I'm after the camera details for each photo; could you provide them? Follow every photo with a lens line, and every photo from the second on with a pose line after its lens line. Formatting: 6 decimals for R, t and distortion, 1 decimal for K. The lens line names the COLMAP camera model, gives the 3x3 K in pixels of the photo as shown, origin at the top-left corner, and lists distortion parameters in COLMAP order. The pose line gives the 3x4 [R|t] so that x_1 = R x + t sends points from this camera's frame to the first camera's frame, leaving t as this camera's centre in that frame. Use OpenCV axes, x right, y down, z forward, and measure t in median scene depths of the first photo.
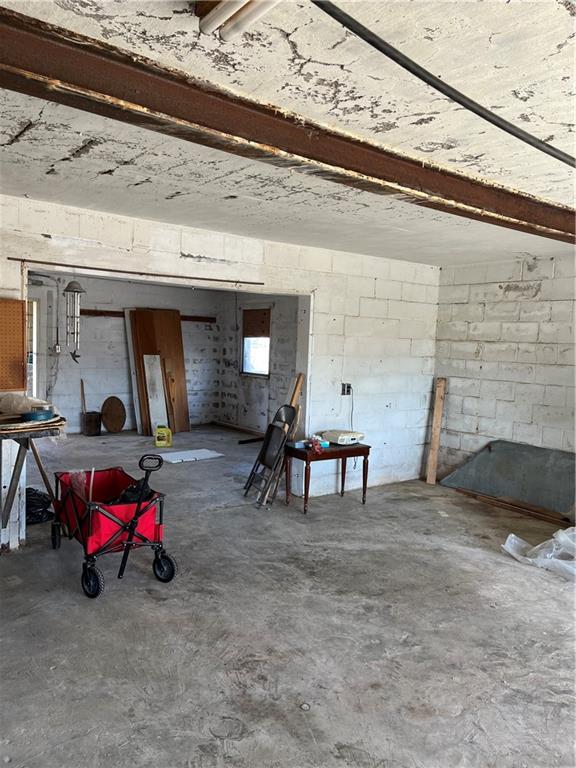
lens RADIAL K [[576.7, 0, 288.7], [0, 576.7, 385.8], [0, 0, 1]] dist [0.038703, -0.027293]
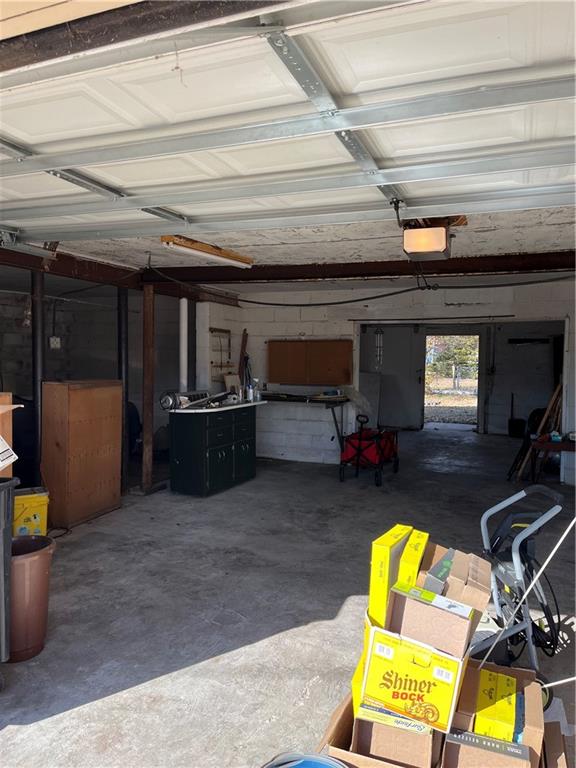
lens RADIAL K [[576.7, 0, 286.5], [0, 576.7, 384.0], [0, 0, 1]] dist [0.038703, -0.027293]
pose [[0.512729, 0.008236, -0.858511, 1.151020], [-0.057415, 0.998044, -0.024716, 0.067418], [0.856628, 0.061964, 0.512200, -0.212028]]
